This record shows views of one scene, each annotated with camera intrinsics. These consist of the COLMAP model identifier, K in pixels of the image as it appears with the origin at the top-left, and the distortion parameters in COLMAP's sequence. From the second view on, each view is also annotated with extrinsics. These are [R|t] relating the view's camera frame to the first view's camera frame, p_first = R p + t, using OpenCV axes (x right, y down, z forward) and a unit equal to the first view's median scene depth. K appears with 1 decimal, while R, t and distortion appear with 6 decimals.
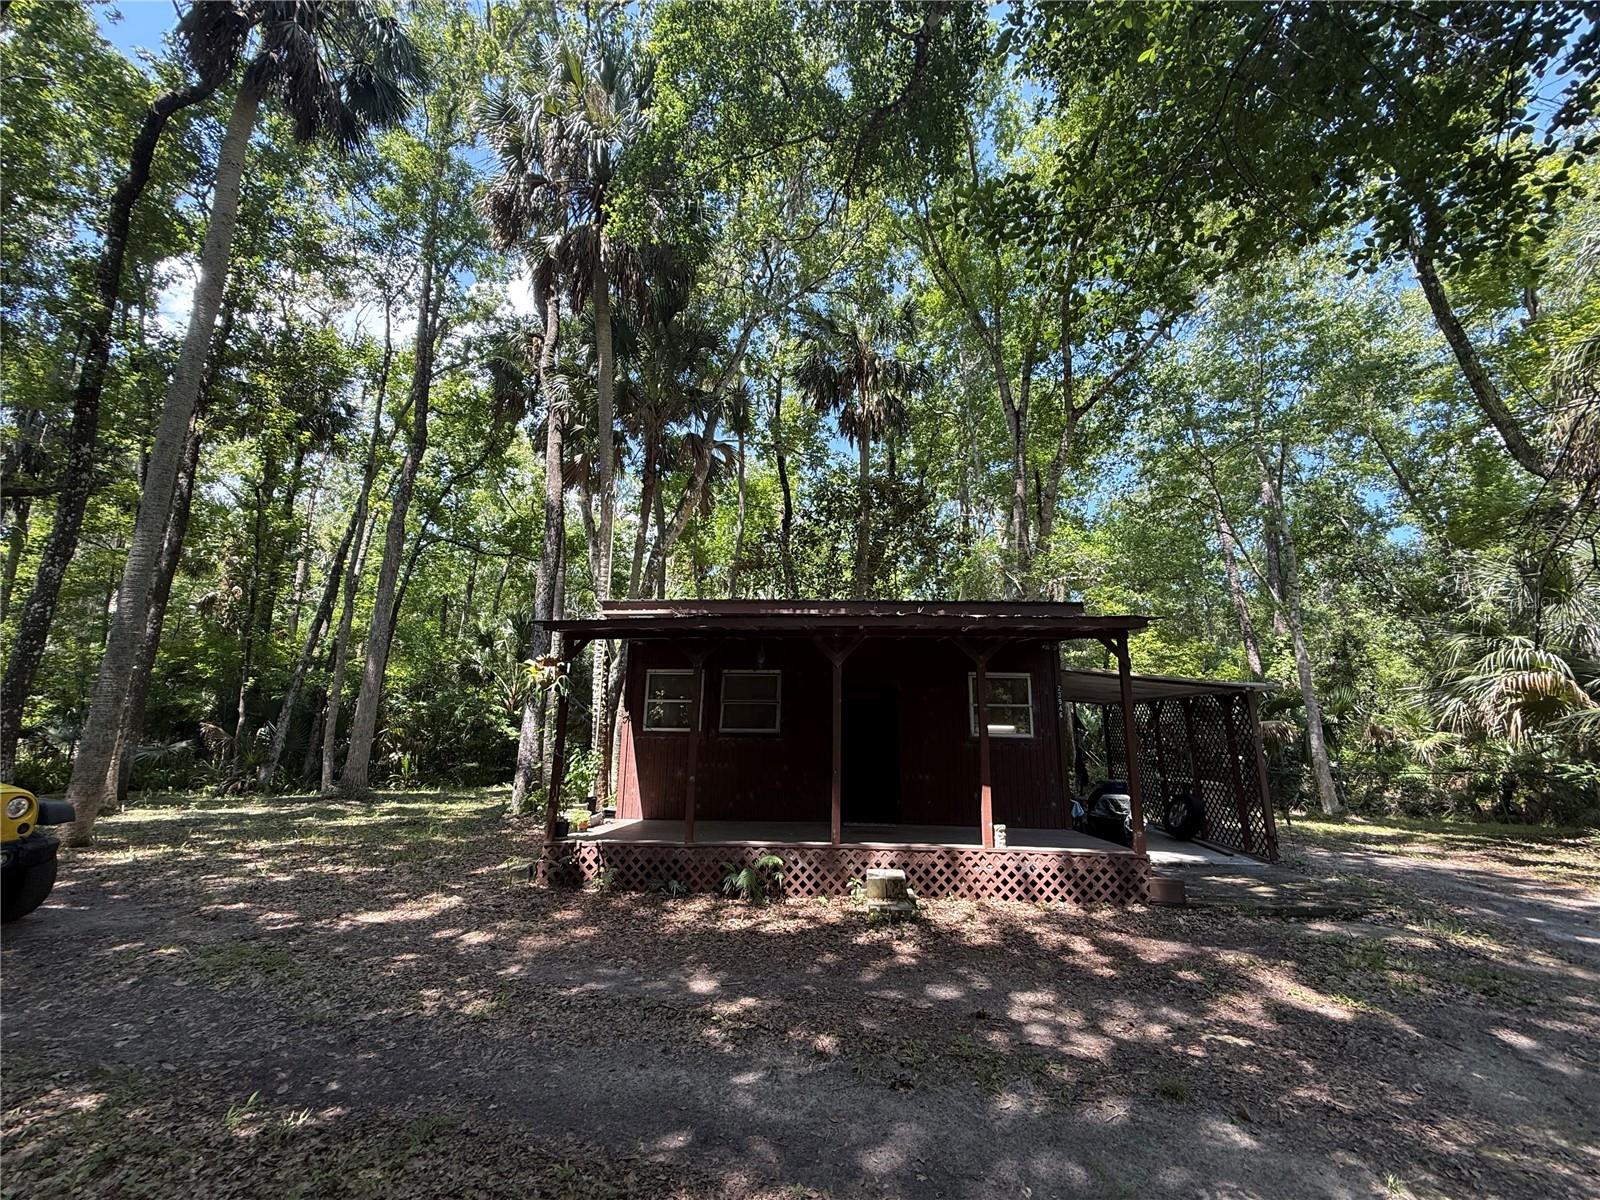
lens RADIAL K [[636.1, 0, 797.0], [0, 636.1, 600.2], [0, 0, 1]] dist [0.000643, 0.000079]
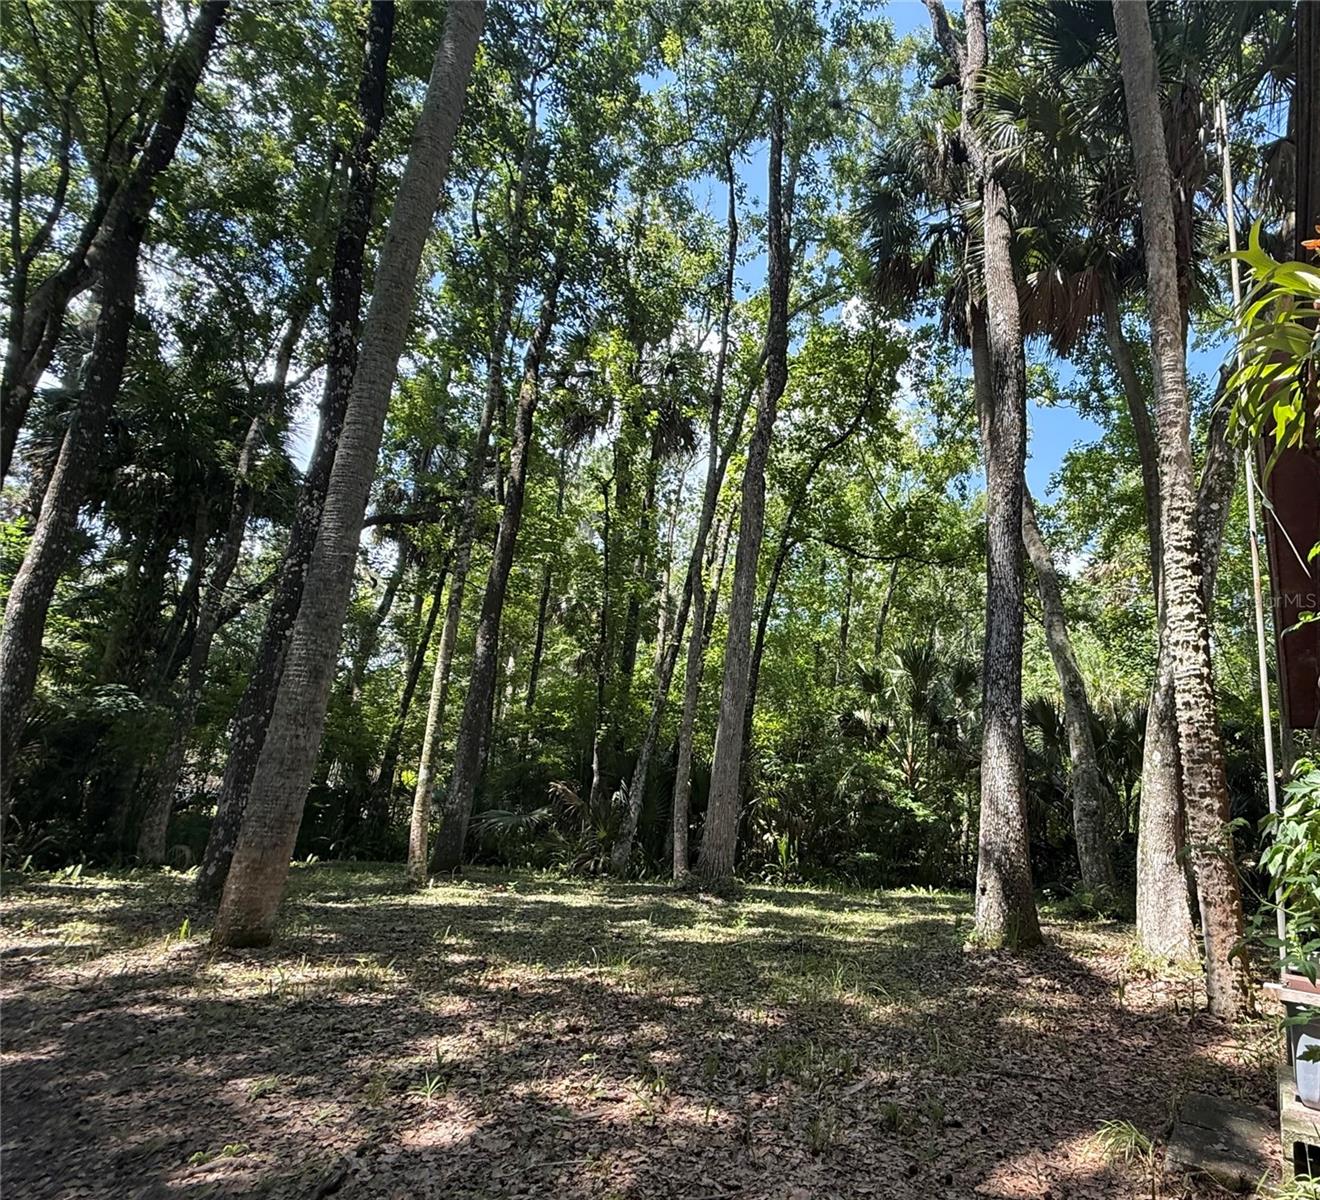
lens RADIAL K [[768.6, 0, 866.5], [0, 768.6, 652.8], [0, 0, 1]] dist [-0.002606, 0.000014]
pose [[0.905704, -0.064394, -0.418992, -0.326994], [0.050178, 0.997732, -0.044874, 0.168561], [0.420931, 0.019618, 0.906880, 0.534180]]
